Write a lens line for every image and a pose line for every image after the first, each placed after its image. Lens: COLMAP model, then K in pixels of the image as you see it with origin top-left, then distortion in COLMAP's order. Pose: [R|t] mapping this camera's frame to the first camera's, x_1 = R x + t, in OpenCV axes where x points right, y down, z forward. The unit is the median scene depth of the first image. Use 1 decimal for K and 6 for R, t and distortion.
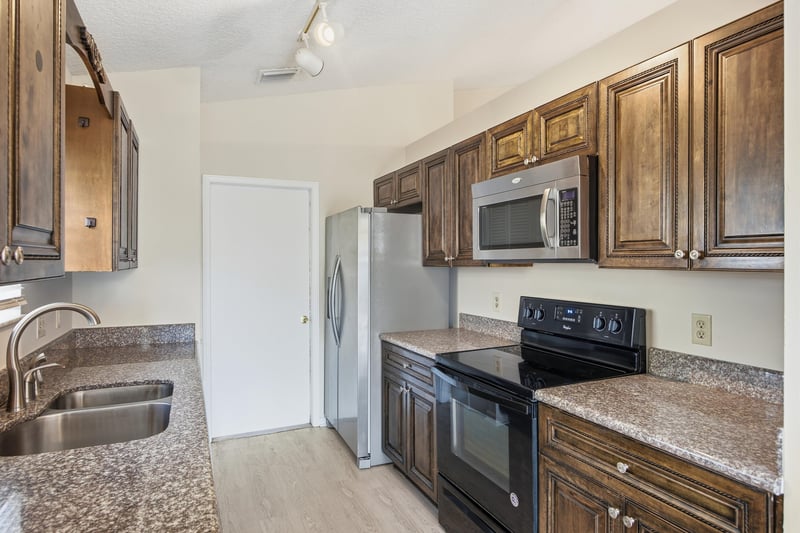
lens RADIAL K [[461.4, 0, 400.0], [0, 461.4, 266.5], [0, 0, 1]] dist [-0.004856, -0.000574]
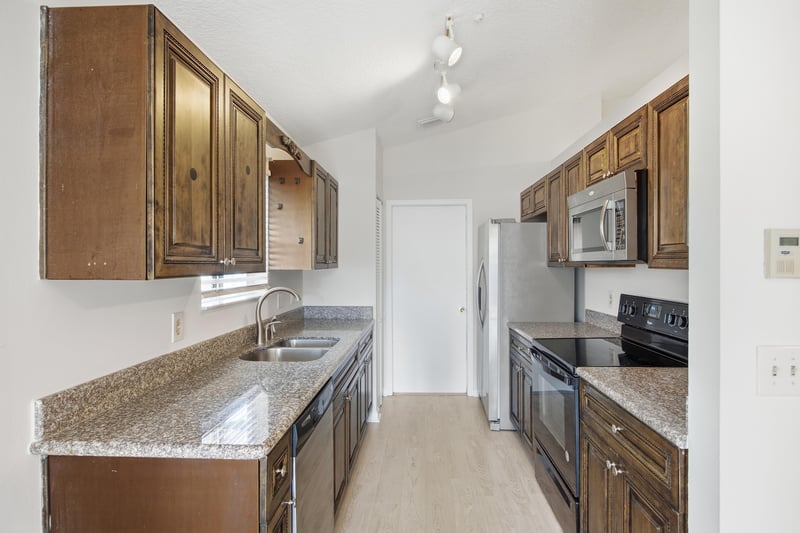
lens RADIAL K [[424.0, 0, 399.6], [0, 424.0, 268.4], [0, 0, 1]] dist [-0.003223, -0.000054]
pose [[0.886924, 0.002192, -0.461911, 0.296042], [-0.001183, 0.999996, 0.002473, 0.001689], [0.461915, -0.001647, 0.886923, -0.167083]]
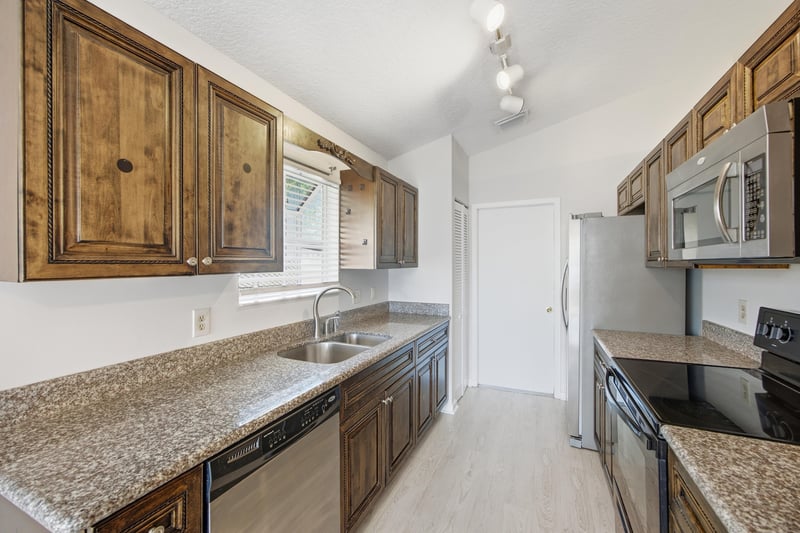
lens RADIAL K [[321.8, 0, 400.0], [0, 321.8, 266.5], [0, 0, 1]] dist [-0.016519, 0.007612]
pose [[0.656355, 0.004139, -0.754440, 0.305735], [-0.004269, 0.999989, 0.001773, -0.001556], [0.754440, 0.002057, 0.656366, 0.223340]]
